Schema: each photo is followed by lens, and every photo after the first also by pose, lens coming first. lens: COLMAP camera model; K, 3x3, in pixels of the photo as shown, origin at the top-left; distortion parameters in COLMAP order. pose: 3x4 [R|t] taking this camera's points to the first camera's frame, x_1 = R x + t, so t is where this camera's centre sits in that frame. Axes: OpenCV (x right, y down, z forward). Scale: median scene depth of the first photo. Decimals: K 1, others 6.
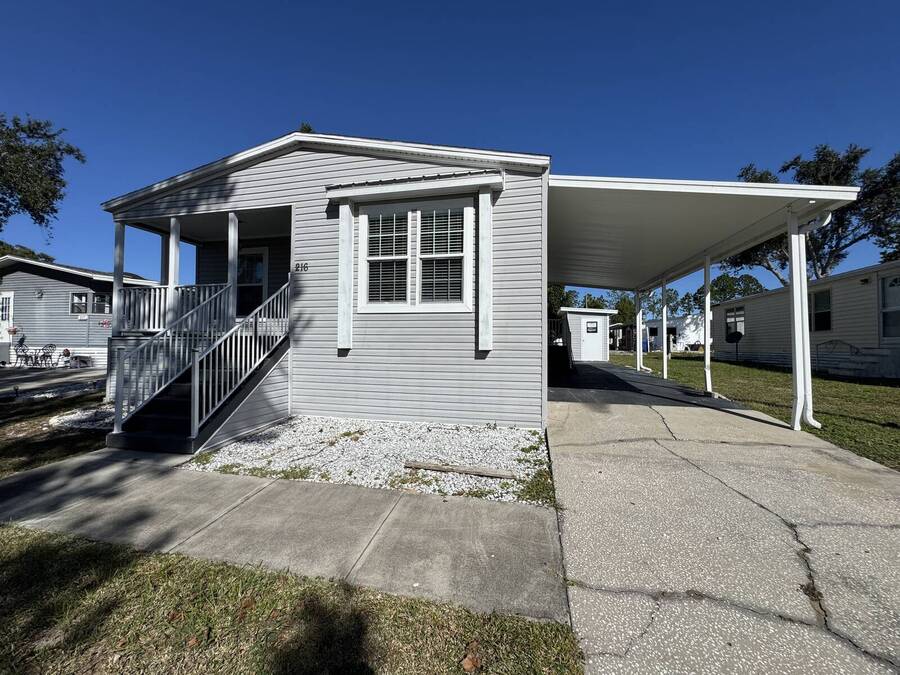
lens RADIAL K [[359.8, 0, 450.0], [0, 359.8, 337.5], [0, 0, 1]] dist [-0.003090, -0.000146]
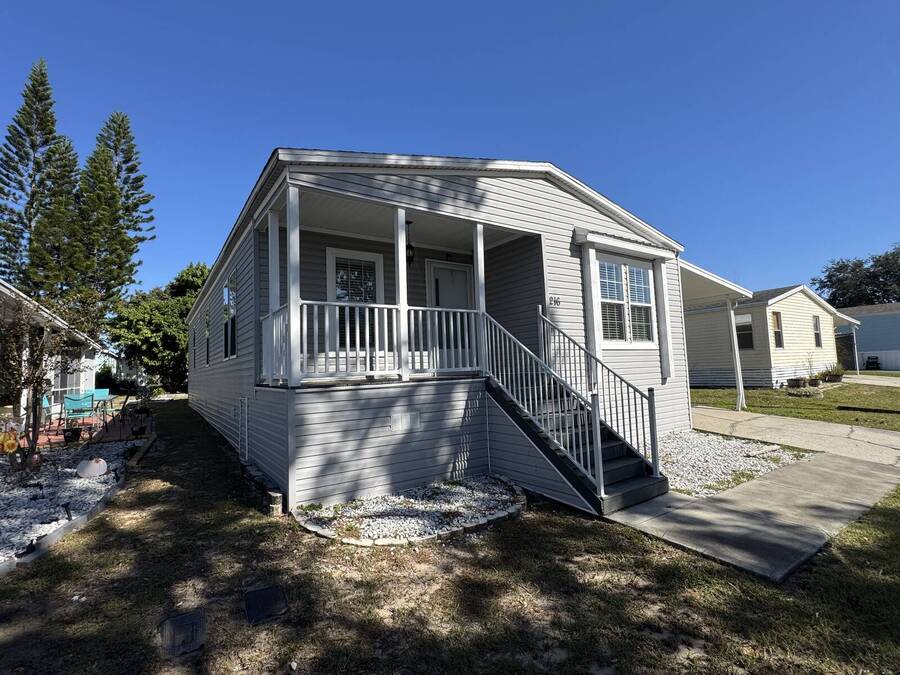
lens RADIAL K [[438.1, 0, 450.0], [0, 438.1, 337.5], [0, 0, 1]] dist [-0.001412, -0.000364]
pose [[0.680072, 0.020741, 0.732852, -1.473142], [0.025143, 0.998352, -0.051587, -0.045148], [-0.732714, 0.053509, 0.678429, 0.417916]]
